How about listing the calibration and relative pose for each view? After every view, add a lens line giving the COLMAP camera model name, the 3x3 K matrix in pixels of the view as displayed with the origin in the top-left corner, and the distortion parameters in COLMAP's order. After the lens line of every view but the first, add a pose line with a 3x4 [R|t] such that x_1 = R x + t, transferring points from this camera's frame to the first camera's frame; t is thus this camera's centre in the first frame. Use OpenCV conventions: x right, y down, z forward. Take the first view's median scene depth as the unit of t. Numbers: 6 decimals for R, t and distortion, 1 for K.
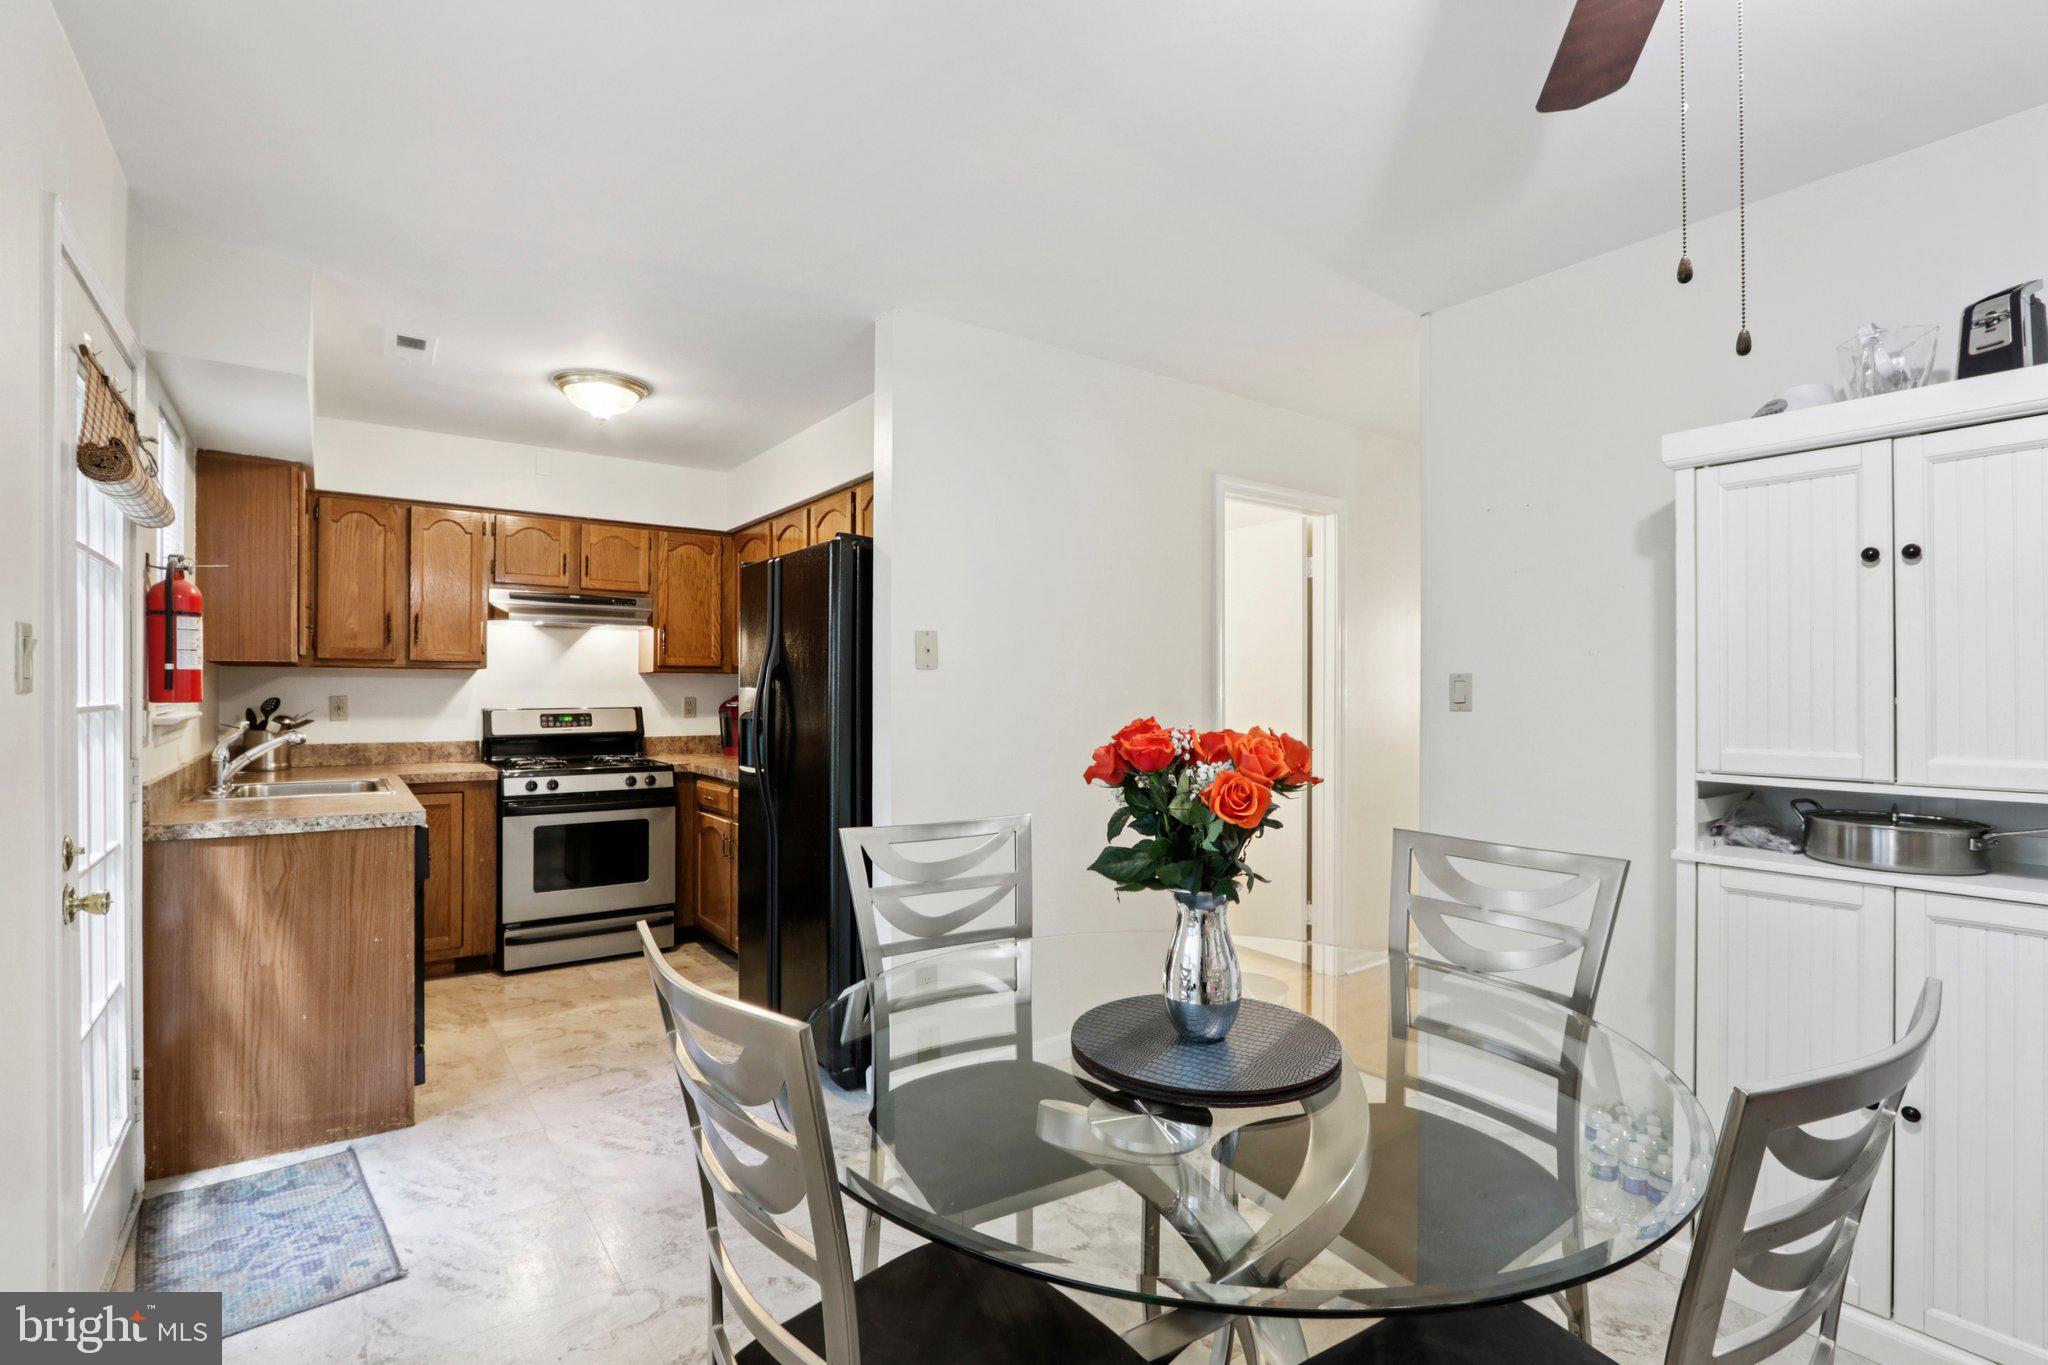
lens RADIAL K [[955.0, 0, 1007.5], [0, 955.0, 694.7], [0, 0, 1]] dist [-0.010439, -0.000175]
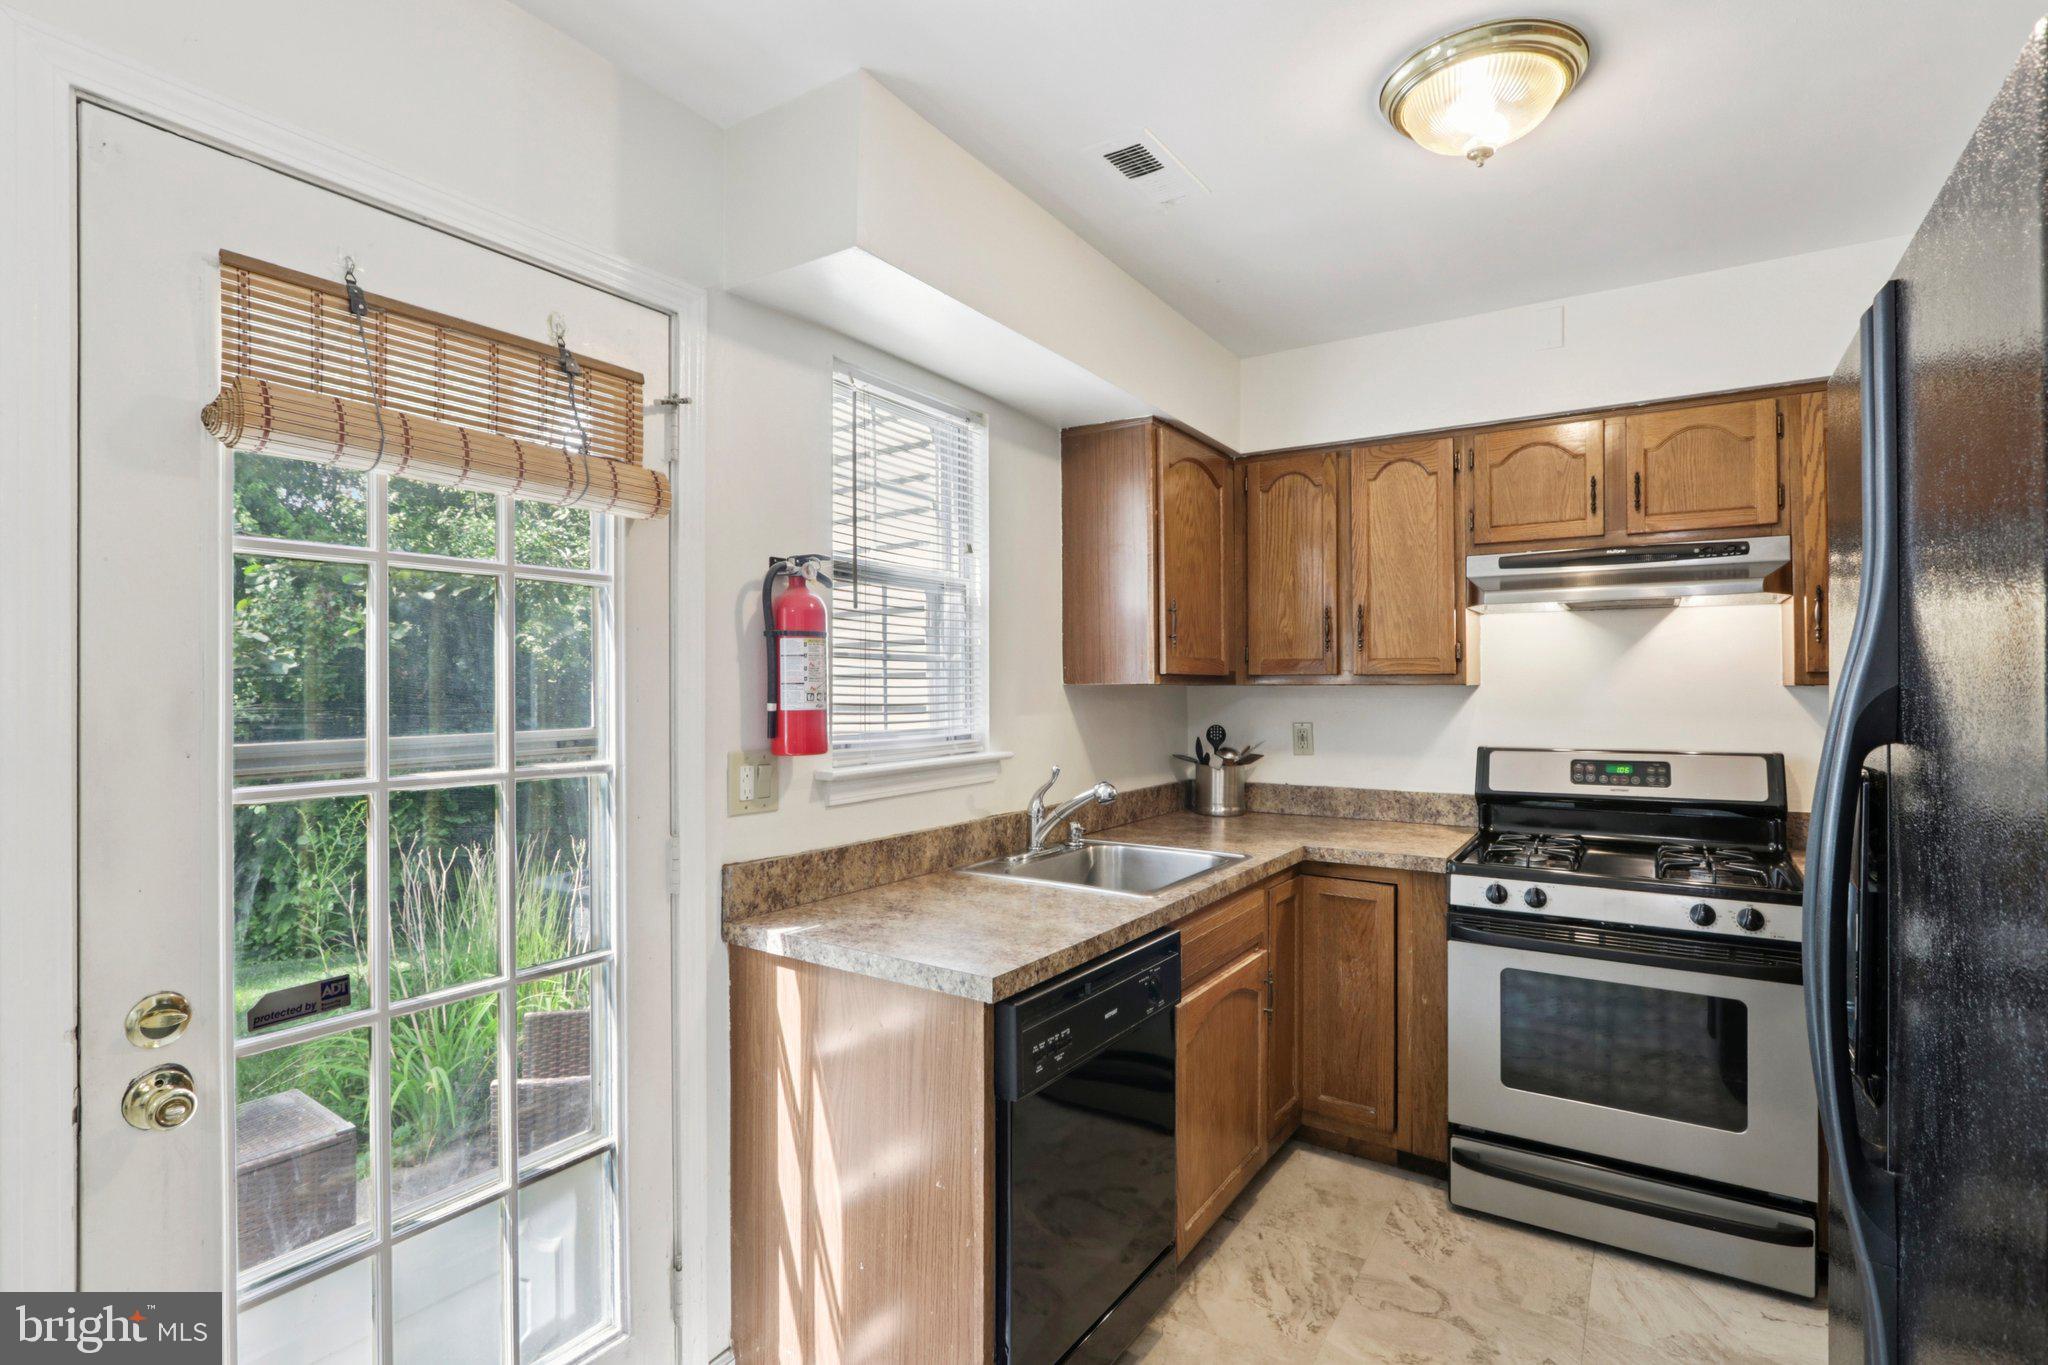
lens RADIAL K [[981.7, 0, 1024.0], [0, 981.7, 682.5], [0, 0, 1]] dist [-0.005972, 0.000125]
pose [[0.361557, -0.006580, -0.932327, -0.054831], [0.000626, 0.999977, -0.006815, -0.024672], [0.932350, 0.001880, 0.361553, 0.500036]]
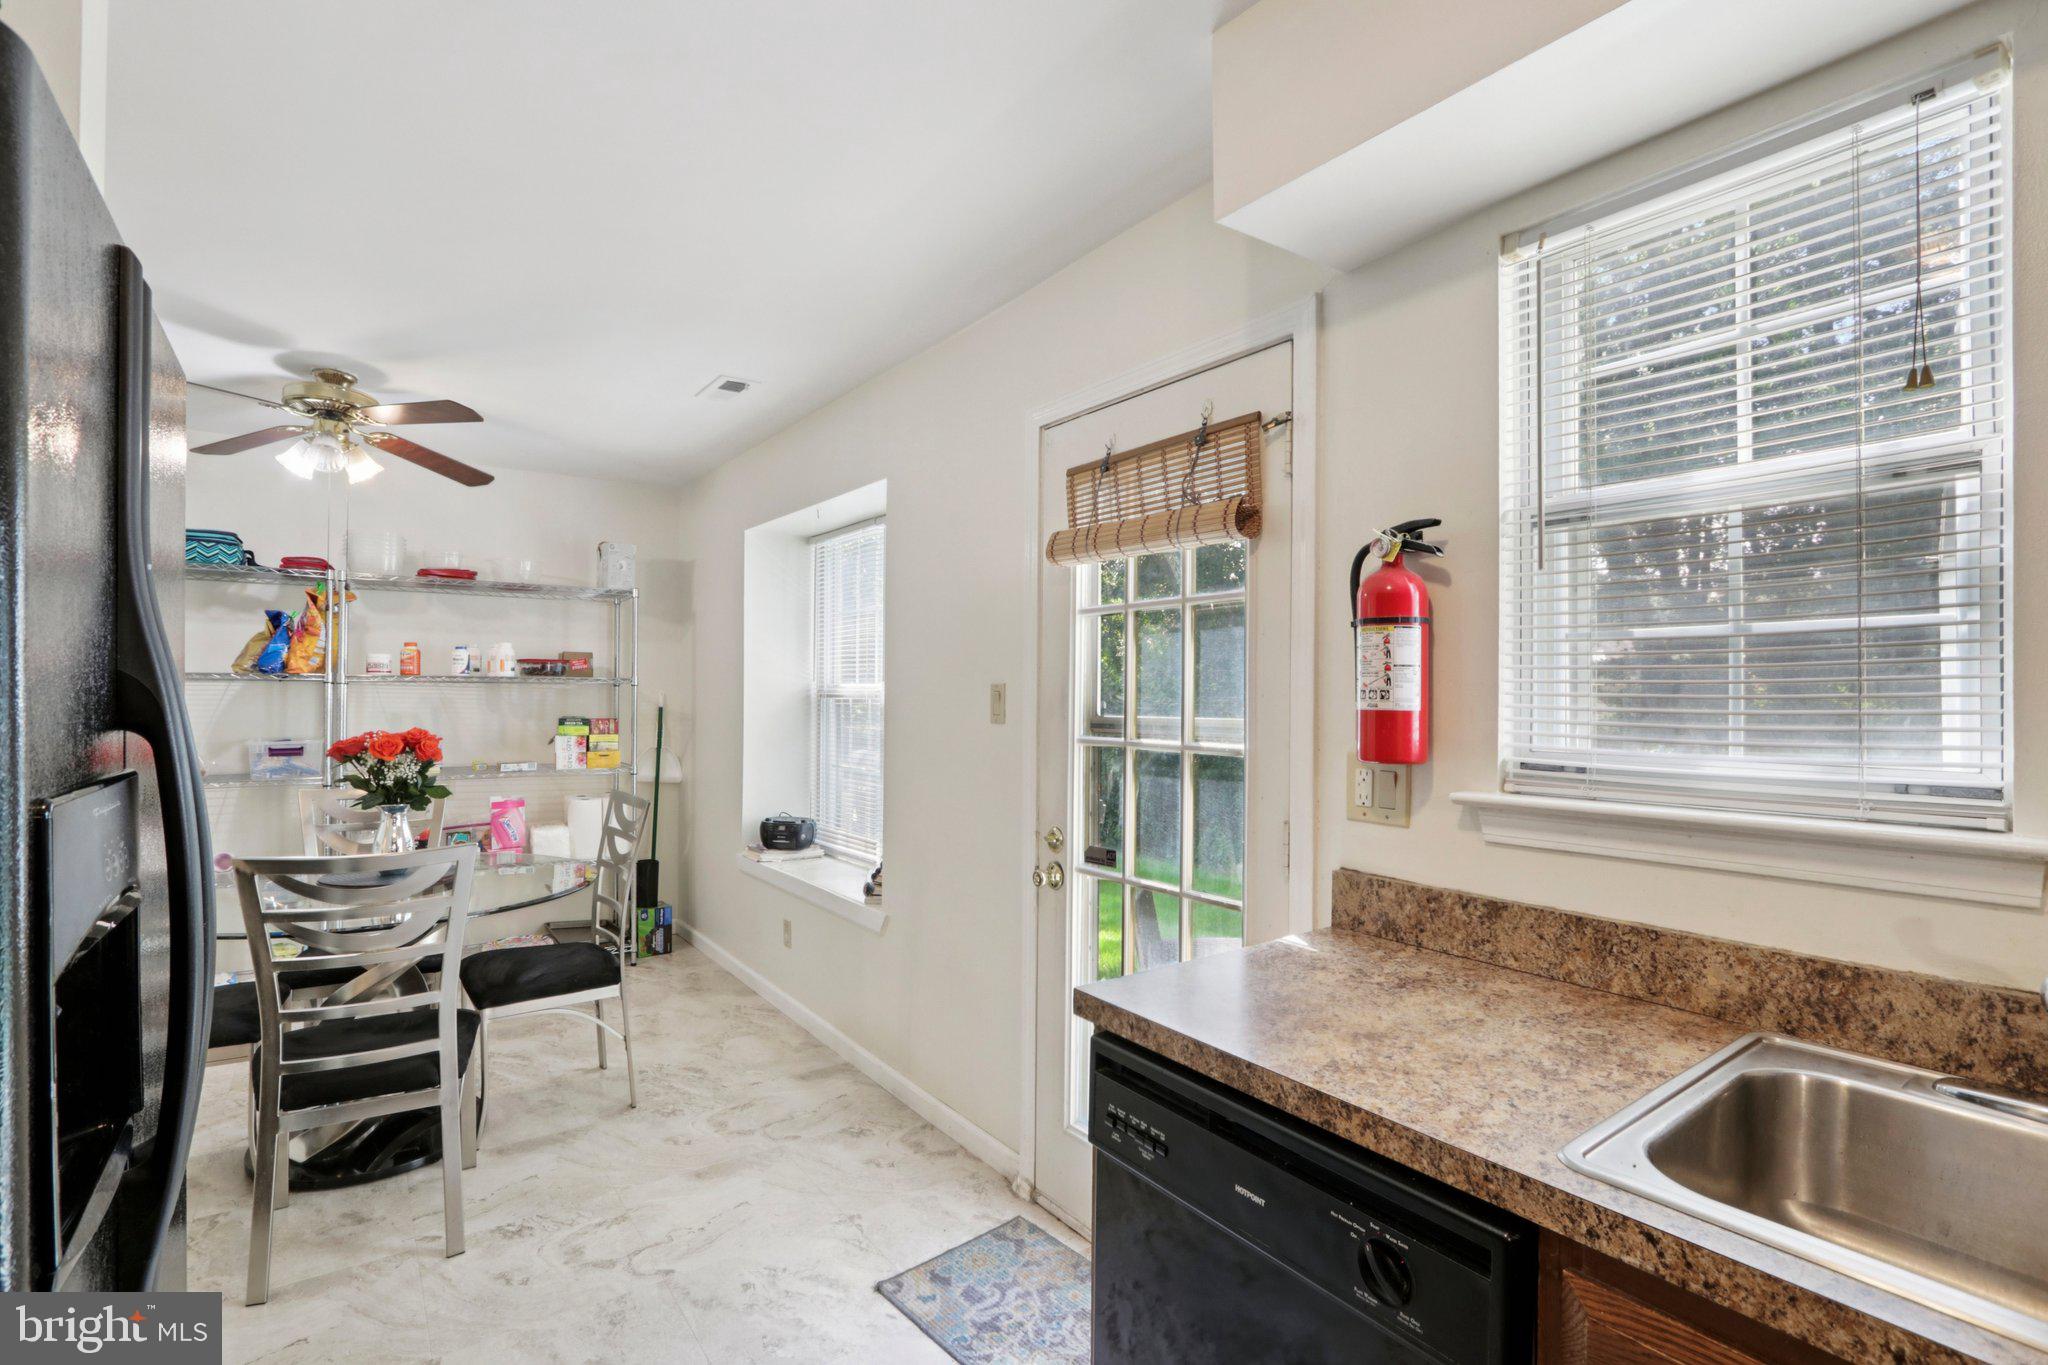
lens RADIAL K [[955.0, 0, 1007.5], [0, 955.0, 694.7], [0, 0, 1]] dist [-0.010439, -0.000175]
pose [[-0.999955, -0.005005, 0.008091, -0.354489], [-0.004963, 0.999974, 0.005188, -0.022594], [-0.008117, 0.005148, -0.999954, 0.924143]]
